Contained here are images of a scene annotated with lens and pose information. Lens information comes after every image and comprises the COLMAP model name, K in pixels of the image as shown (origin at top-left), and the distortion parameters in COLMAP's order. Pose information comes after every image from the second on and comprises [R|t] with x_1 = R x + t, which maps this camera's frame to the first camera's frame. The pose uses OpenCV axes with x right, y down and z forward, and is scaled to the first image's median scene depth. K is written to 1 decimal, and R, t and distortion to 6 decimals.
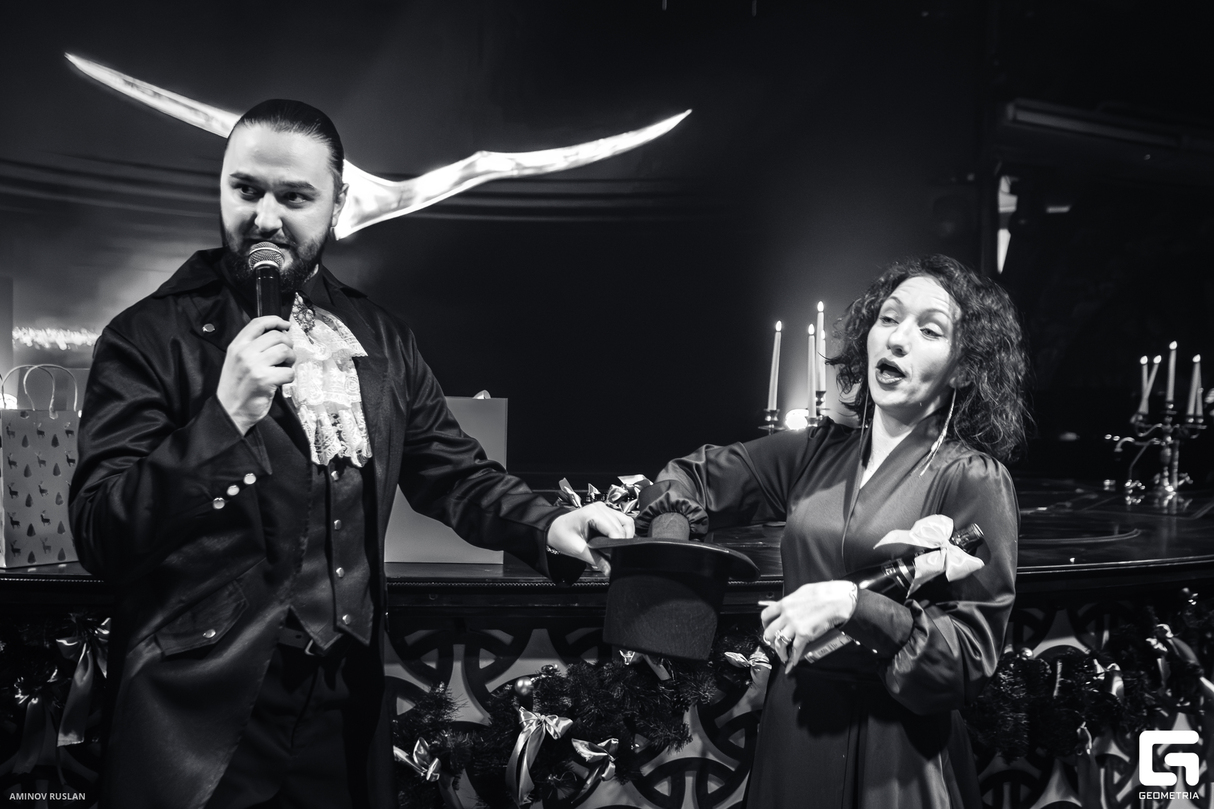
lens RADIAL K [[1514.8, 0, 602.5], [0, 1514.8, 402.9], [0, 0, 1]] dist [0.059356, 0.000000]
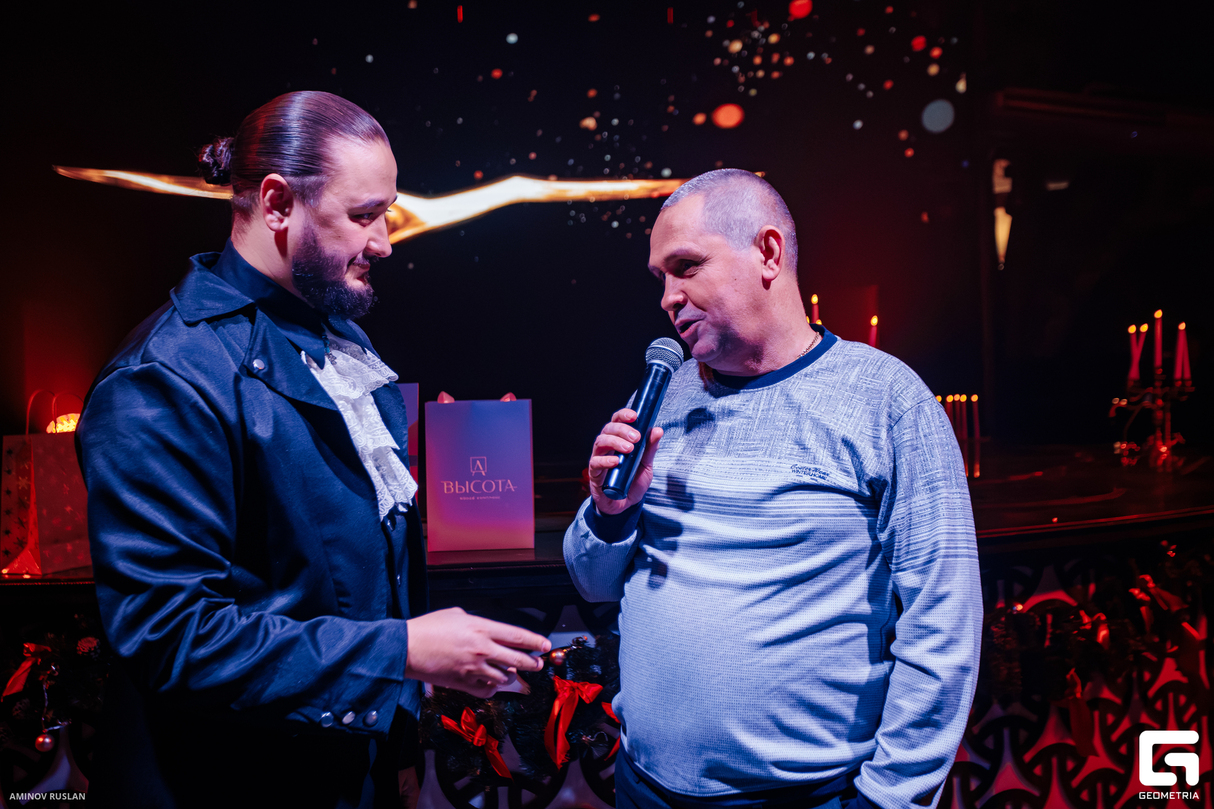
lens RADIAL K [[1462.0, 0, 590.8], [0, 1462.0, 365.5], [0, 0, 1]] dist [0.067509, 0.000000]
pose [[0.998105, -0.052134, -0.032673, 0.016545], [0.051552, 0.998501, -0.018404, -0.005282], [0.033583, 0.016685, 0.999297, -0.067424]]
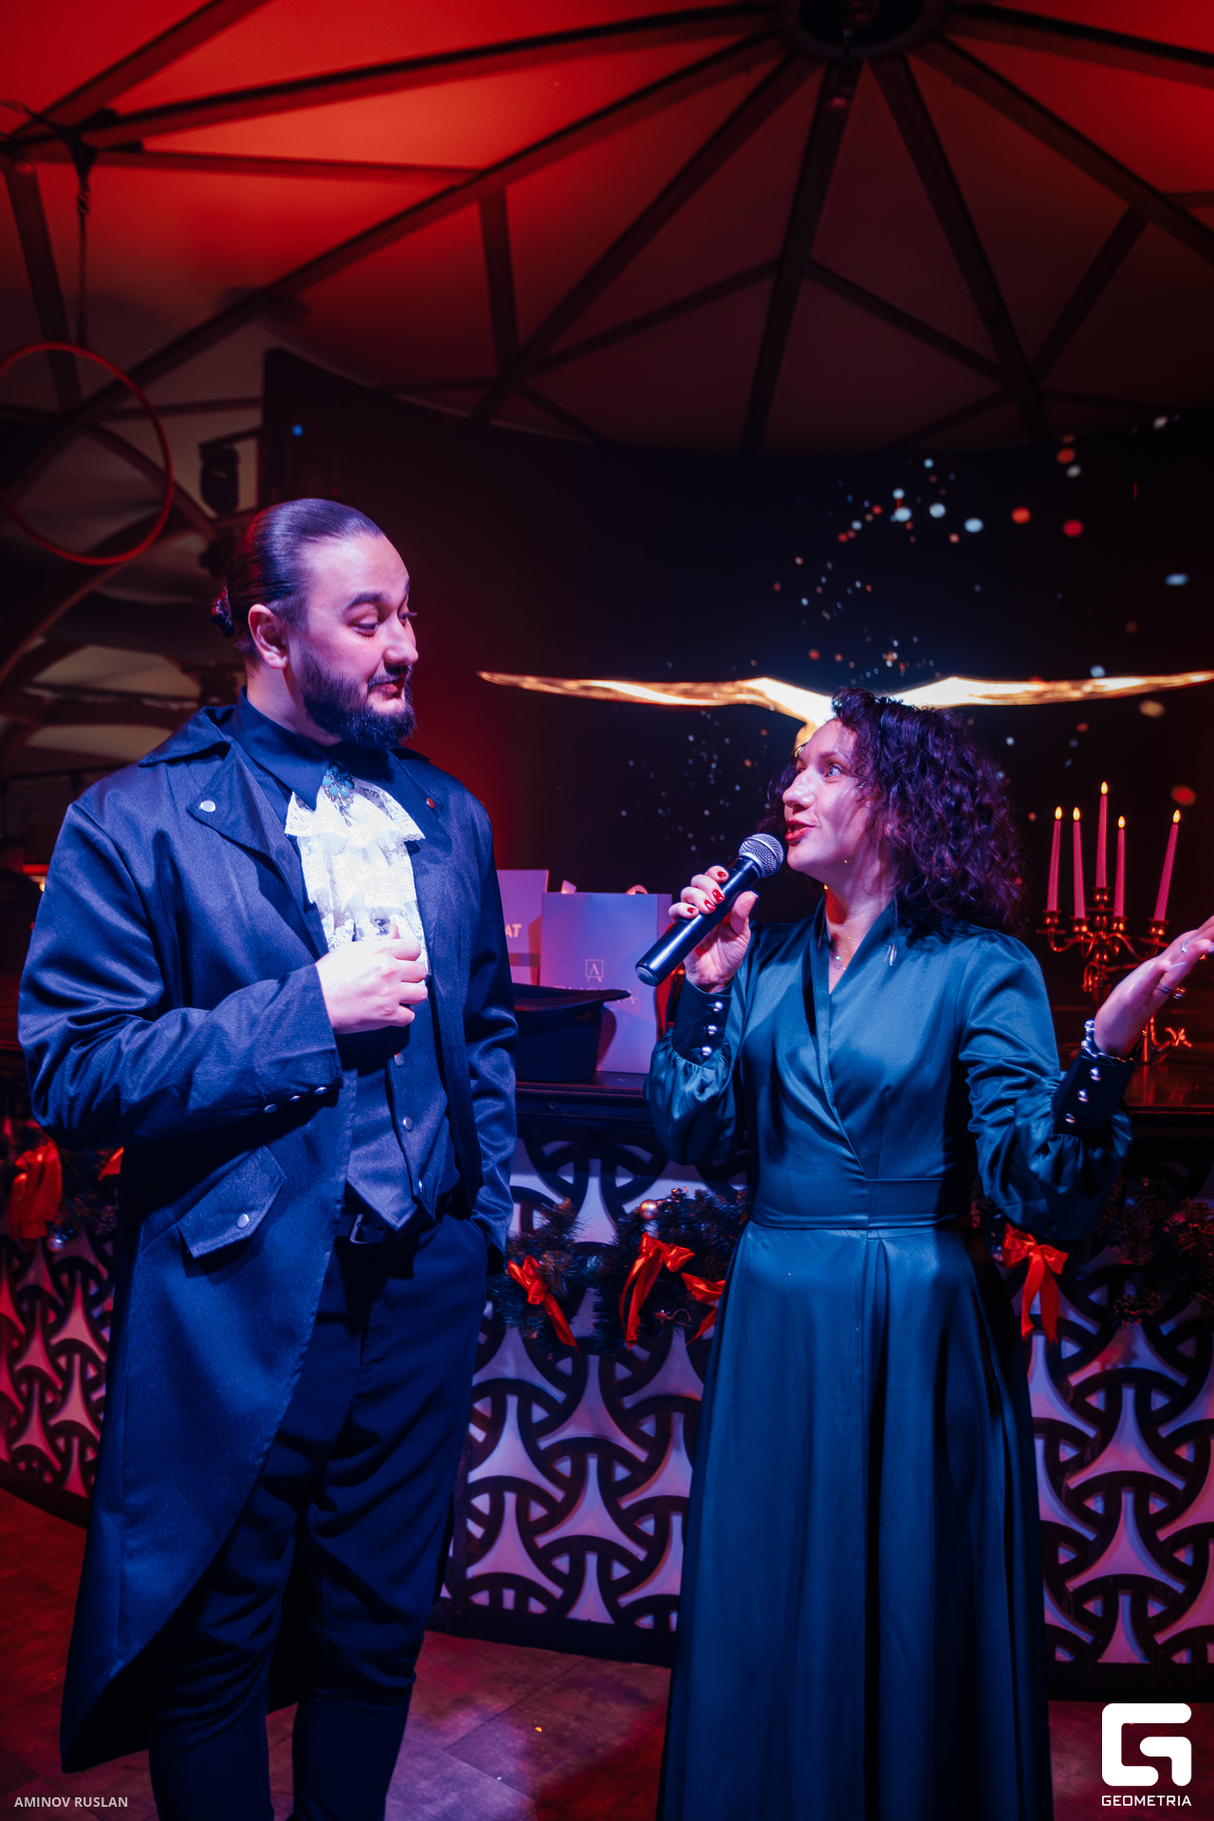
lens RADIAL K [[1394.3, 0, 614.4], [0, 1394.3, 916.8], [0, 0, 1]] dist [0.035309, 0.004584]
pose [[0.922328, -0.001005, -0.386408, 0.218062], [-0.001691, 0.999977, -0.006638, 0.015176], [0.386405, 0.006776, 0.922304, 0.194054]]
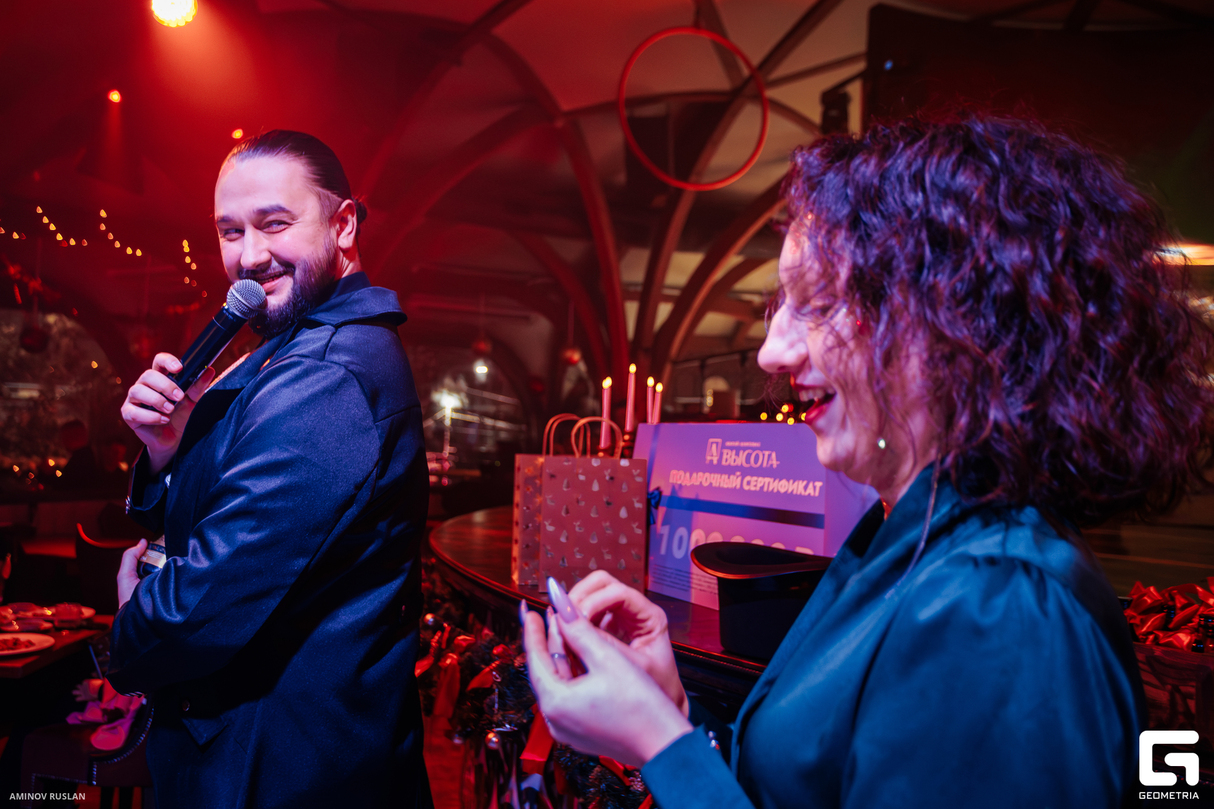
lens RADIAL K [[1046.9, 0, 597.4], [0, 1046.9, 388.6], [0, 0, 1]] dist [0.015601, 0.022056]
pose [[0.538614, -0.040782, -0.841565, 0.265213], [-0.031656, 0.997143, -0.068581, 0.006216], [0.841958, 0.063579, 0.535784, 0.518196]]
